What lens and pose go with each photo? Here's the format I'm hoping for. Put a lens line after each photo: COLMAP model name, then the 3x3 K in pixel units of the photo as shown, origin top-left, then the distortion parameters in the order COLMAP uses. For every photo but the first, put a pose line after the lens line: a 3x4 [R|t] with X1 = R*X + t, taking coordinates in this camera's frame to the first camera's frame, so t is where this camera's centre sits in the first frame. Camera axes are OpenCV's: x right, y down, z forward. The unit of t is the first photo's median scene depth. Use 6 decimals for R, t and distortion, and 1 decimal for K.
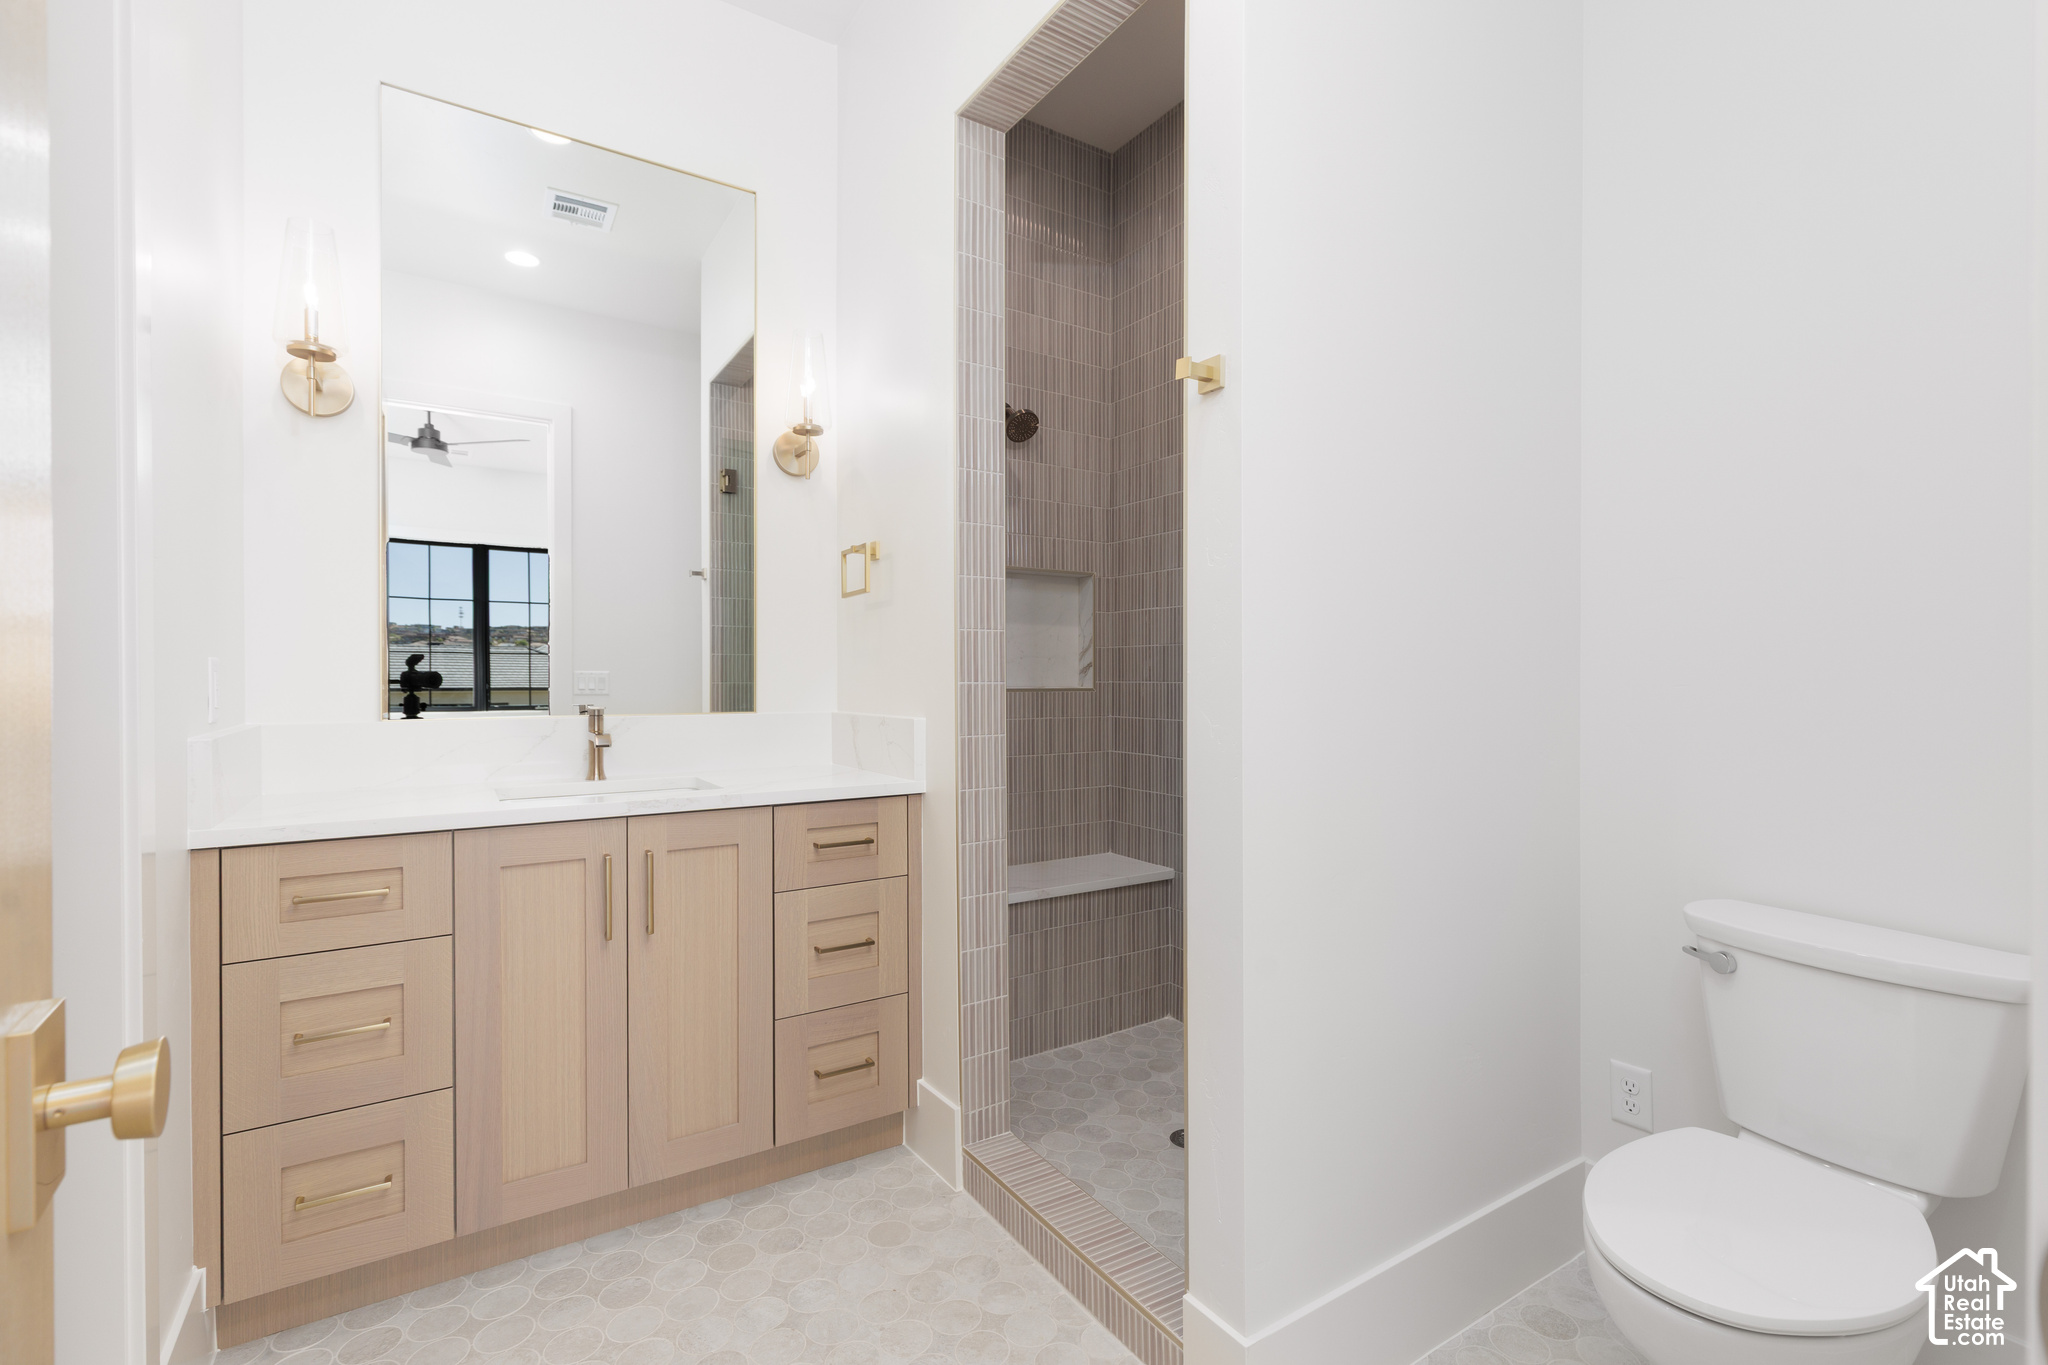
lens RADIAL K [[909.7, 0, 1040.4], [0, 909.7, 675.6], [0, 0, 1]] dist [0.004018, 0.003759]
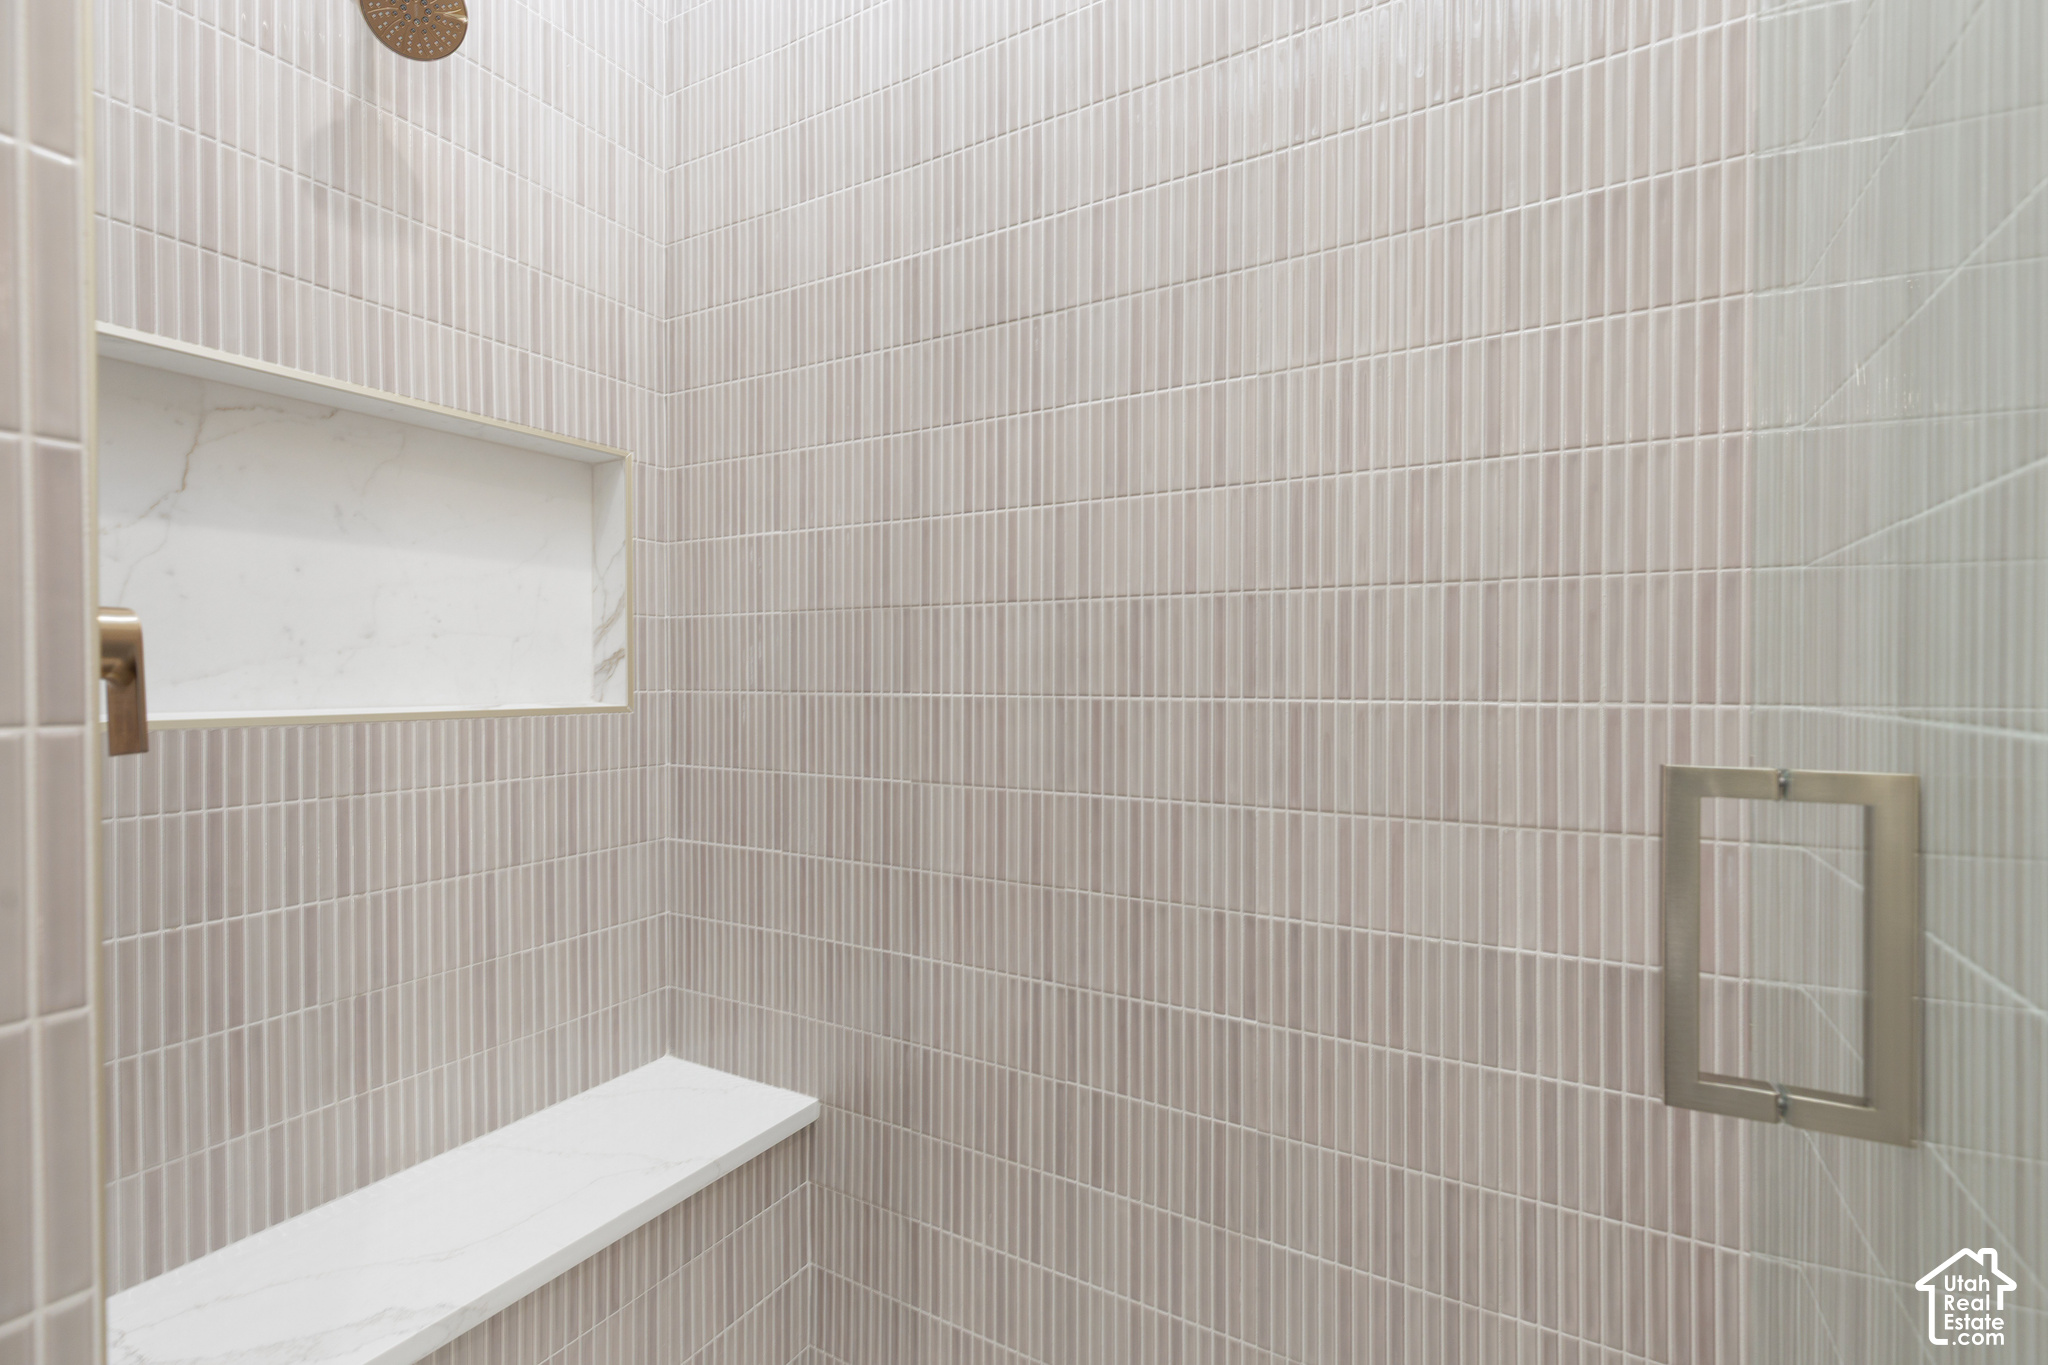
lens RADIAL K [[909.7, 0, 1039.8], [0, 909.7, 683.1], [0, 0, 1]] dist [0.004018, 0.003759]
pose [[0.884950, -0.003692, 0.465671, 0.028933], [-0.006974, 0.999751, 0.021180, -0.008665], [-0.465633, -0.021991, 0.884705, 0.505812]]
